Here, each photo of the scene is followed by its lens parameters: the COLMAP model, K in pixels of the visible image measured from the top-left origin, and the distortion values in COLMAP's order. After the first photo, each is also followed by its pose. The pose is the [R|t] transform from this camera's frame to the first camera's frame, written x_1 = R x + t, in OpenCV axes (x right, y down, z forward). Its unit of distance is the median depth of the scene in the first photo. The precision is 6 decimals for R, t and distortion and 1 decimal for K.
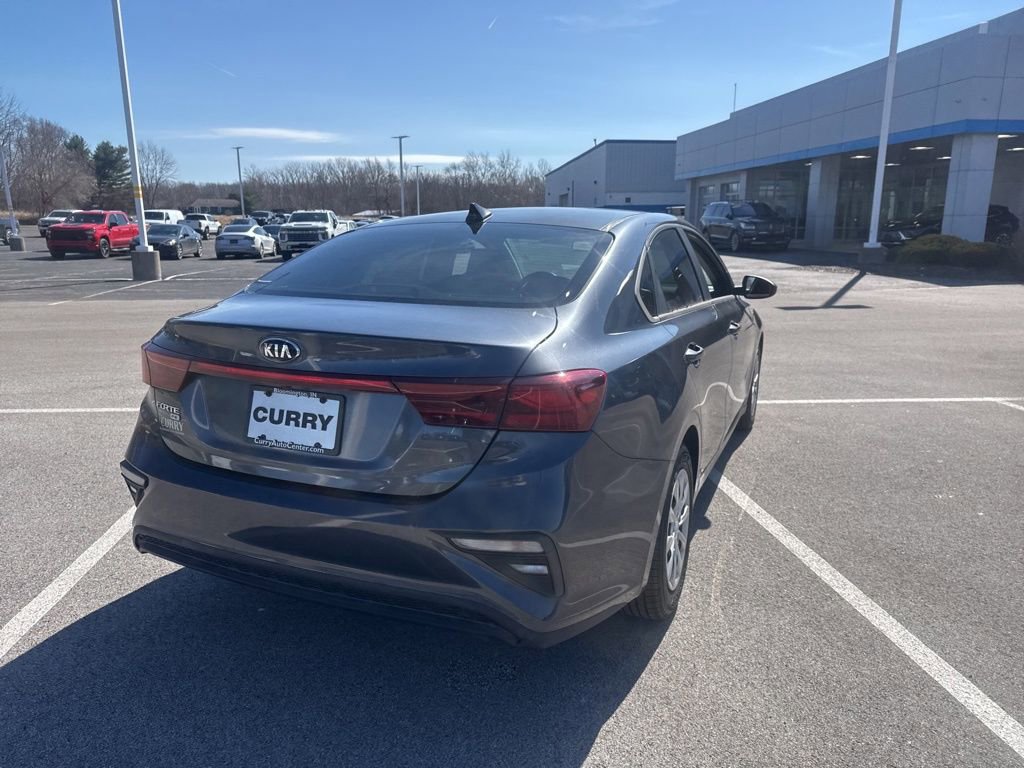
lens RADIAL K [[717.5, 0, 511.2], [0, 717.5, 390.8], [0, 0, 1]] dist [0.062301, -0.085799]
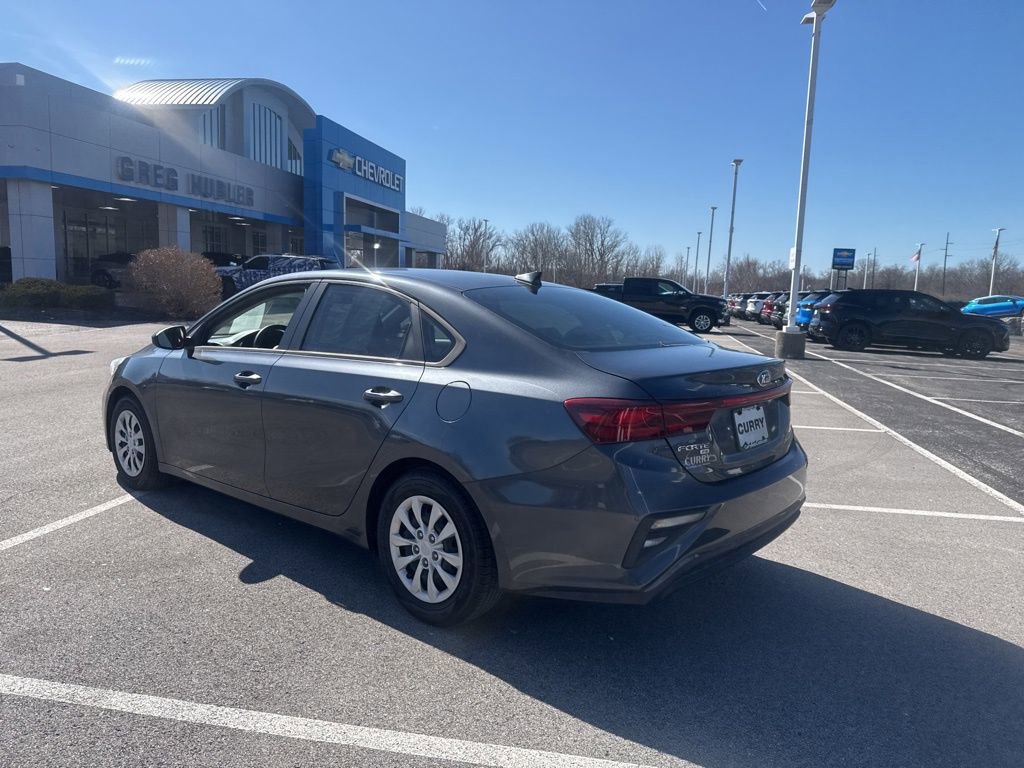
lens RADIAL K [[717.5, 0, 501.9], [0, 717.5, 381.0], [0, 0, 1]] dist [0.062301, -0.085799]
pose [[0.296509, -0.117722, 0.947747, -0.120183], [0.180368, 0.981418, 0.065475, -0.015602], [-0.937843, 0.151529, 0.312233, 0.065829]]
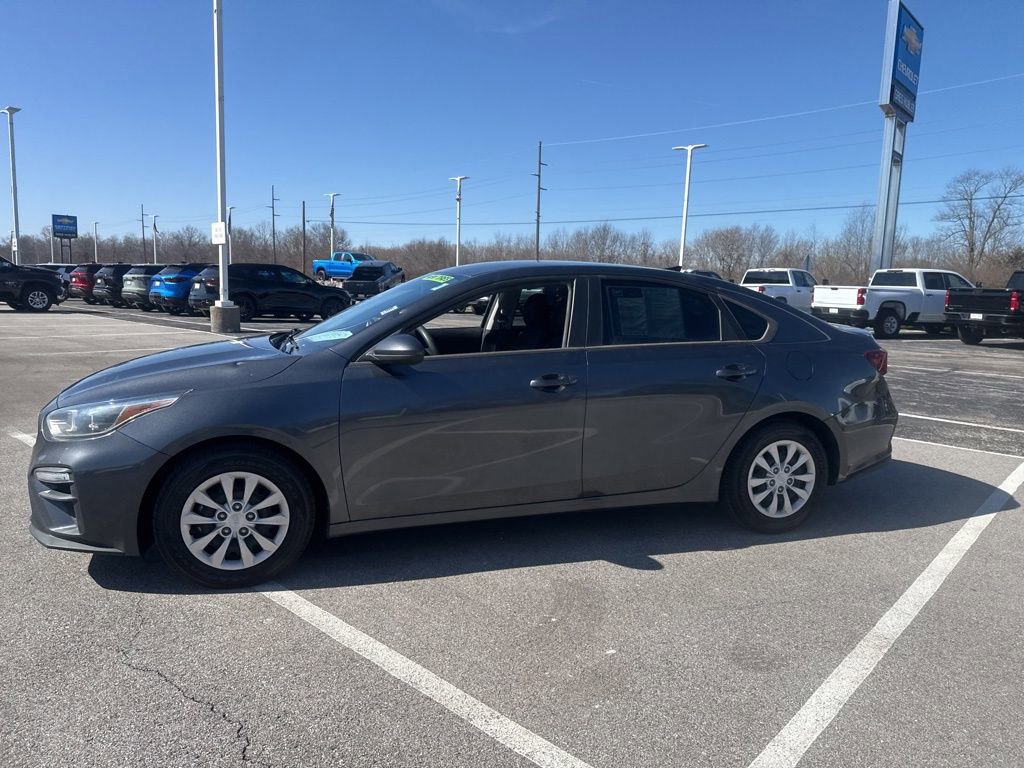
lens RADIAL K [[717.5, 0, 505.1], [0, 717.5, 391.2], [0, 0, 1]] dist [0.062301, -0.085799]
pose [[-0.659077, -0.135852, 0.739703, -0.095969], [0.134046, 0.946582, 0.293282, -0.048843], [-0.740033, 0.292450, -0.605660, 0.219585]]
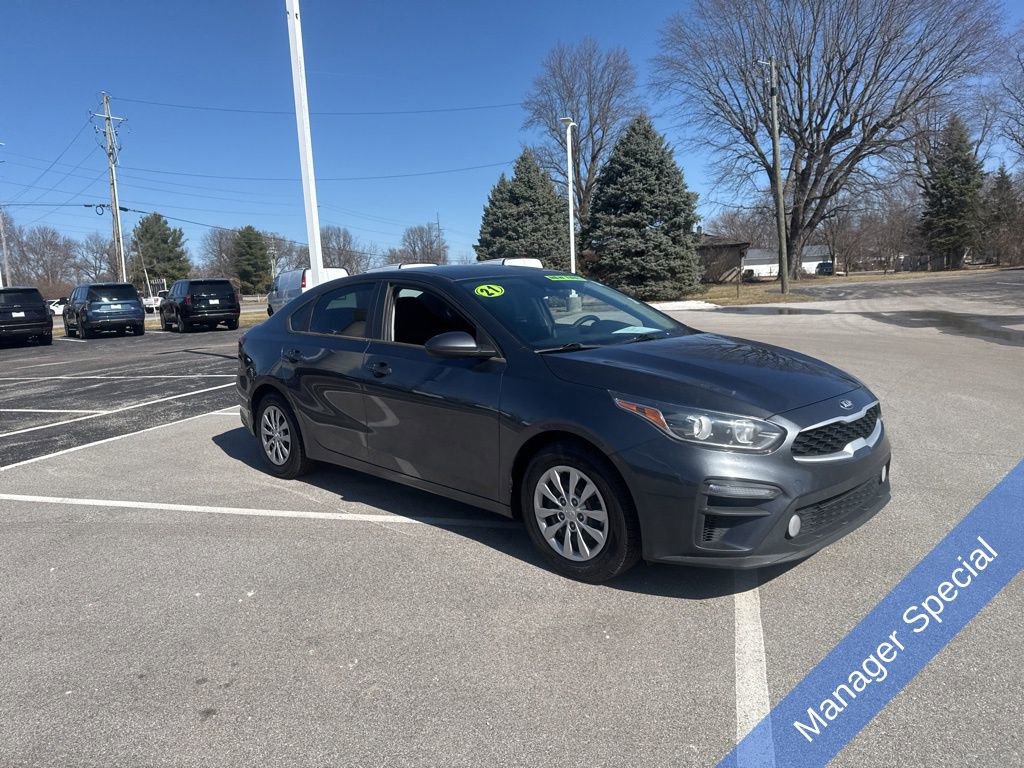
lens RADIAL K [[717.5, 0, 506.4], [0, 717.5, 388.7], [0, 0, 1]] dist [0.062301, -0.085799]
pose [[-0.373991, 0.143512, -0.916262, 0.155812], [-0.162860, 0.962441, 0.217220, -0.040778], [0.913021, 0.230461, -0.336571, 0.192013]]
